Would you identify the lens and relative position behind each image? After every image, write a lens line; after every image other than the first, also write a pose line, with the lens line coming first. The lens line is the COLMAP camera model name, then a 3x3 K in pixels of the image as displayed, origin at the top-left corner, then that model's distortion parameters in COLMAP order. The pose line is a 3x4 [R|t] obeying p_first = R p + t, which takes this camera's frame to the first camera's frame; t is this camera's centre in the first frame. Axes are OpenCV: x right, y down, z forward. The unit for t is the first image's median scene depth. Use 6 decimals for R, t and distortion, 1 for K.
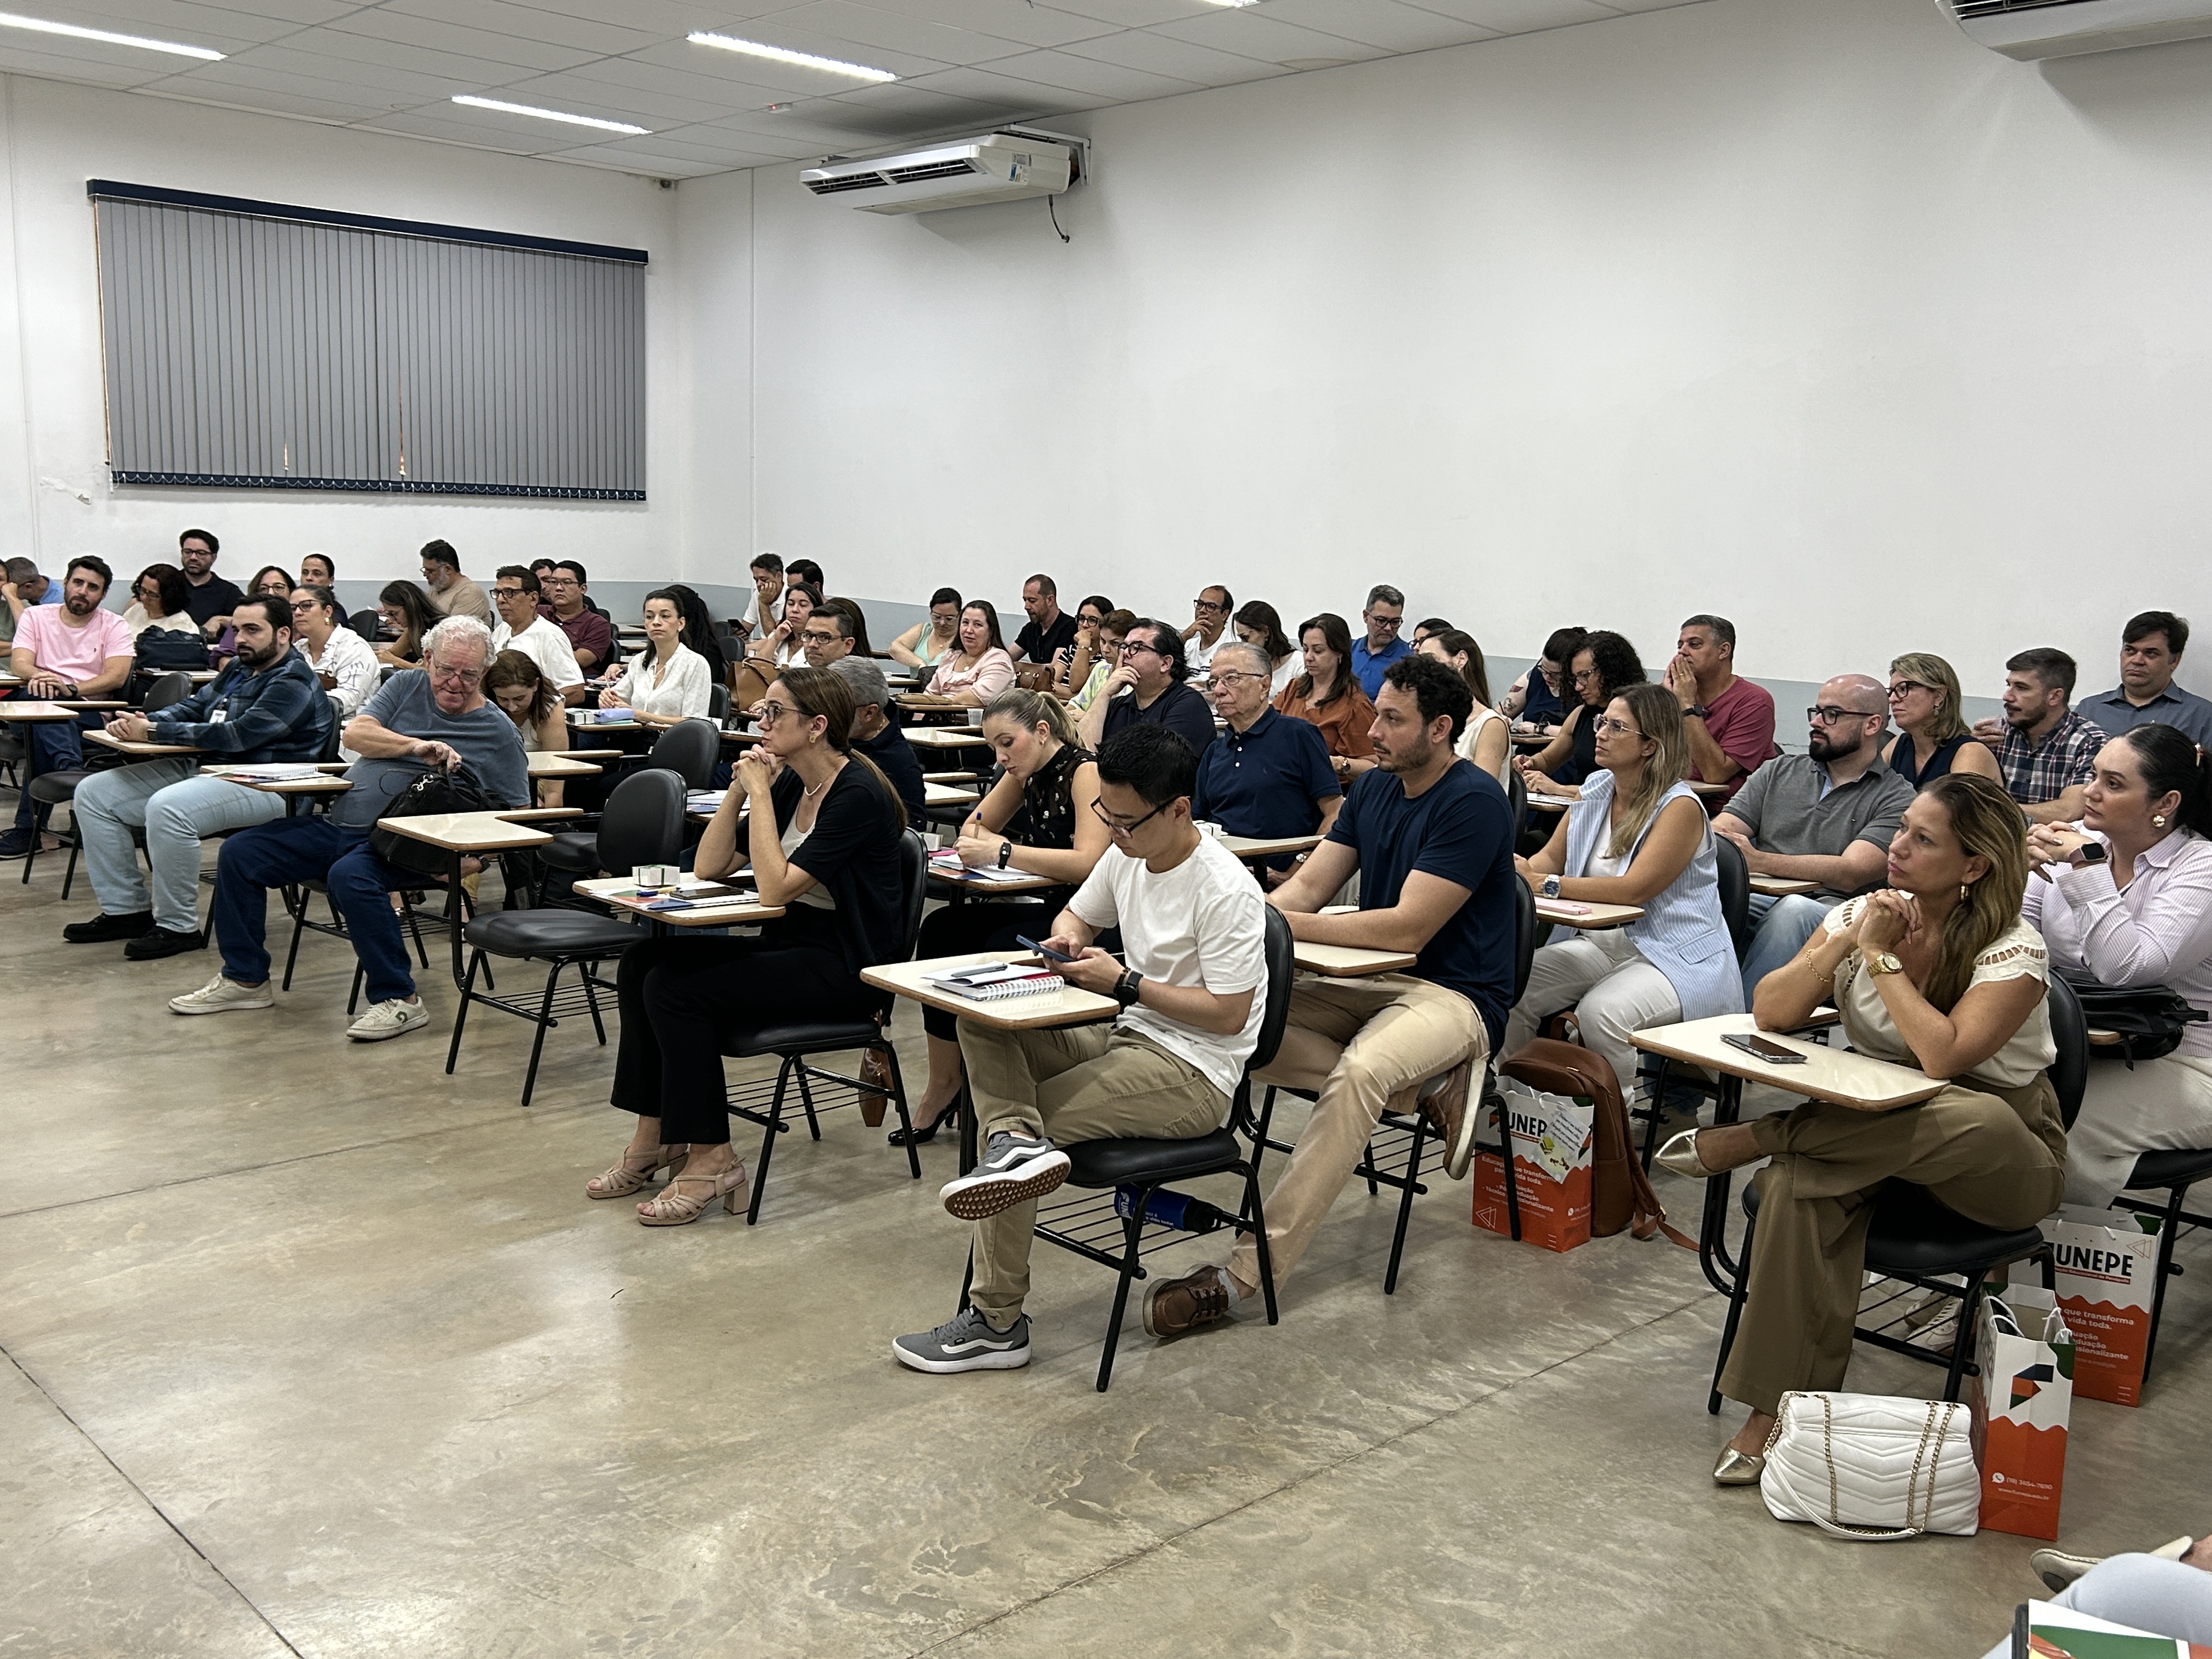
lens RADIAL K [[2034.1, 0, 1126.5], [0, 2034.1, 818.9], [0, 0, 1]] dist [0.074159, -0.122496]
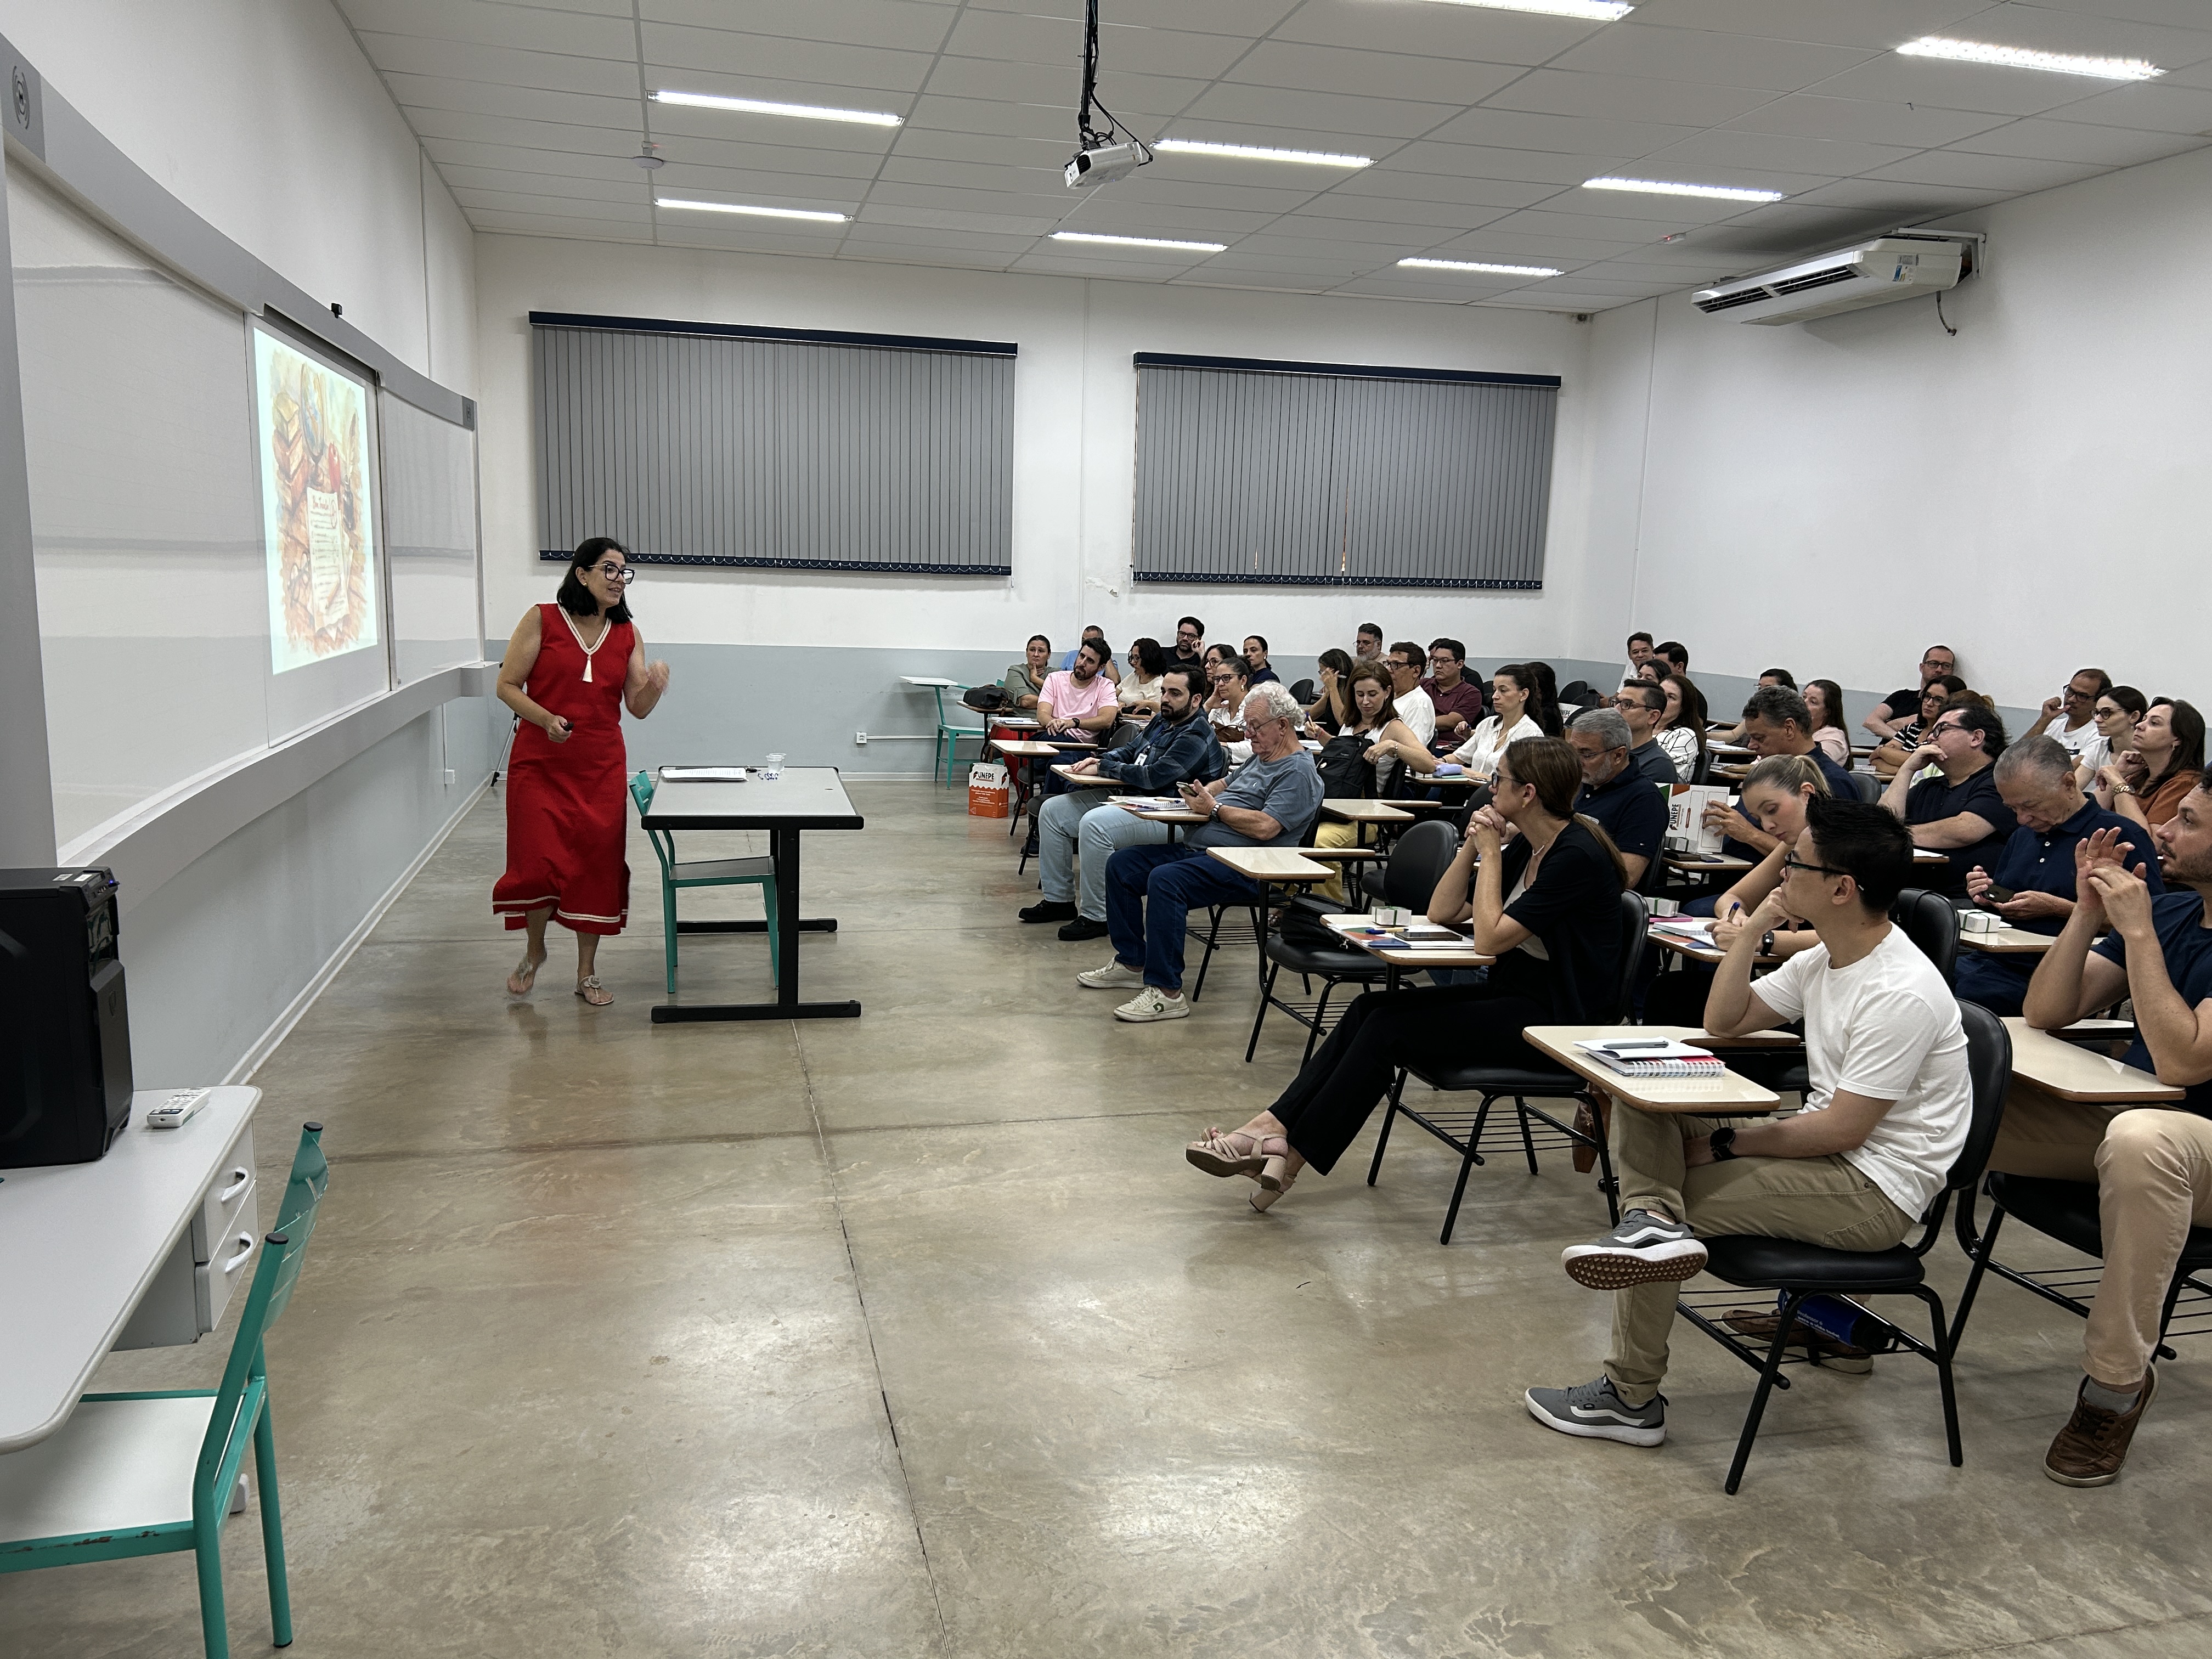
lens RADIAL K [[1662.8, 0, 1107.9], [0, 1662.8, 845.3], [0, 0, 1]] dist [0.063493, -0.068286]
pose [[0.868698, 0.071096, -0.490213, 0.084878], [-0.074088, 0.997163, 0.013328, -0.012141], [0.489769, 0.024742, 0.871501, 0.130234]]
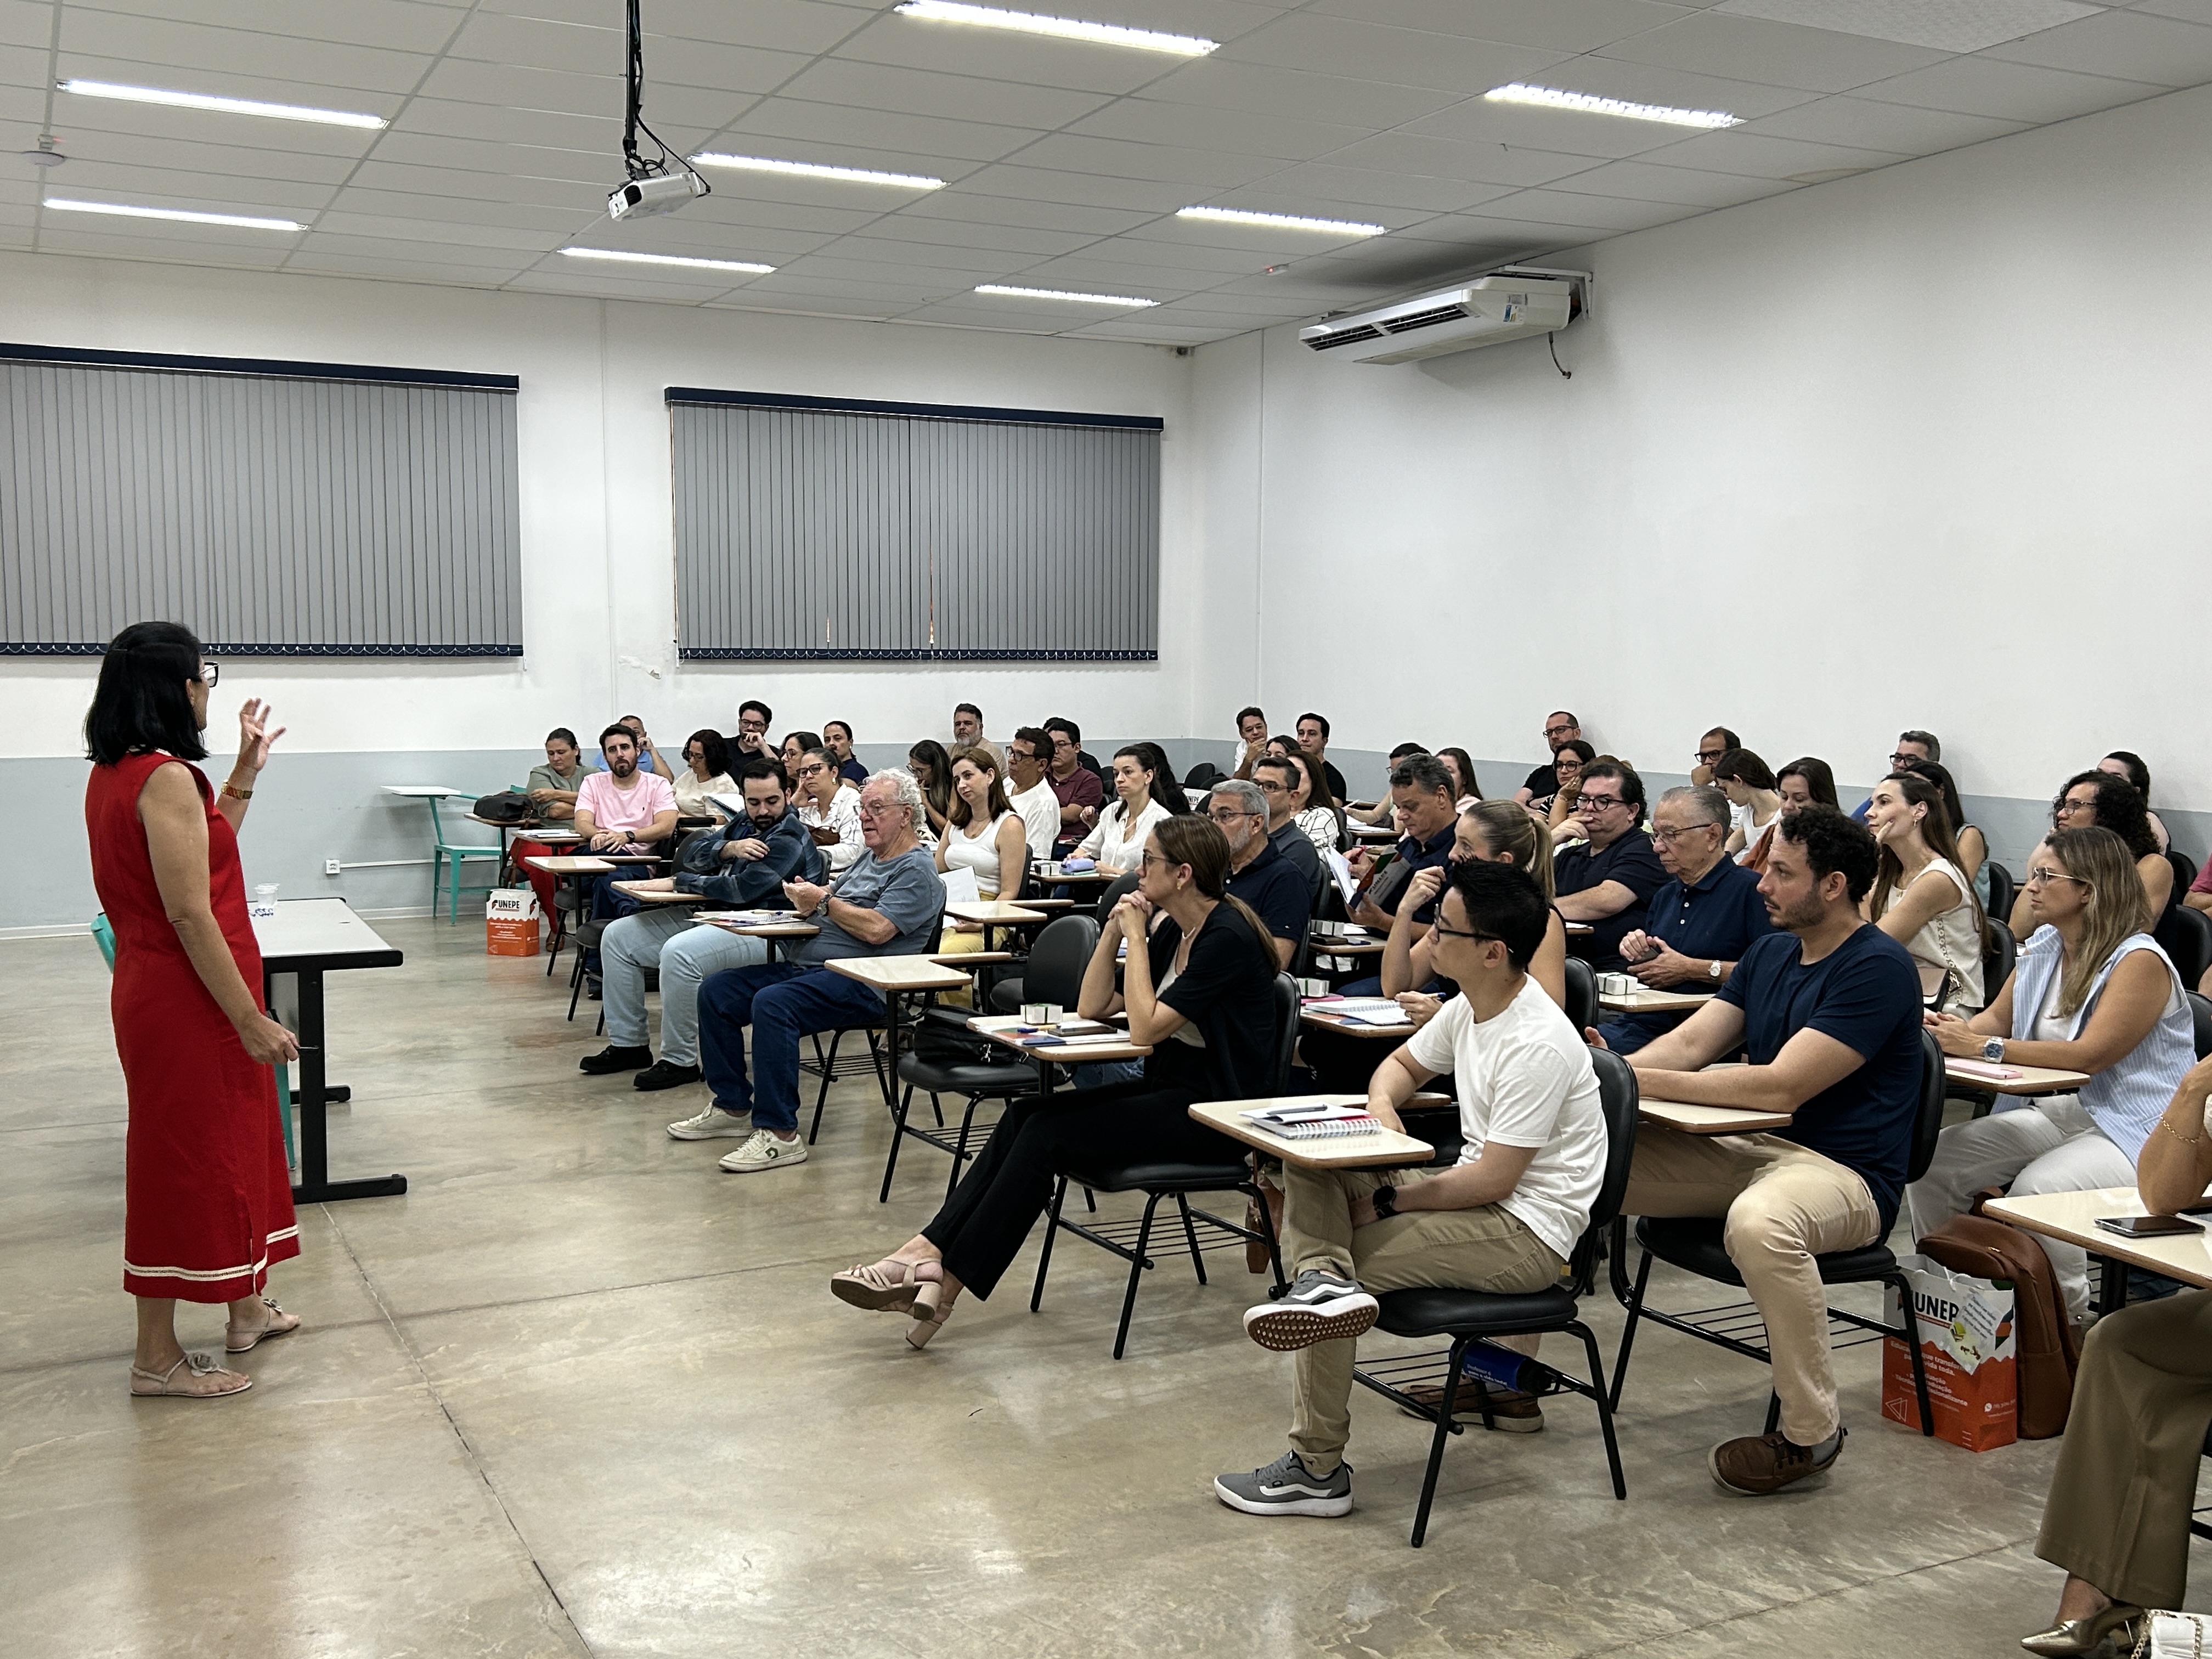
lens RADIAL K [[2133.8, 0, 1091.3], [0, 2133.8, 844.6], [0, 0, 1]] dist [0.116527, -0.251971]
pose [[0.956660, -0.004342, -0.291174, 0.119088], [-0.014807, 0.997870, -0.063532, 0.010601], [0.290830, 0.065090, 0.954558, -0.045009]]
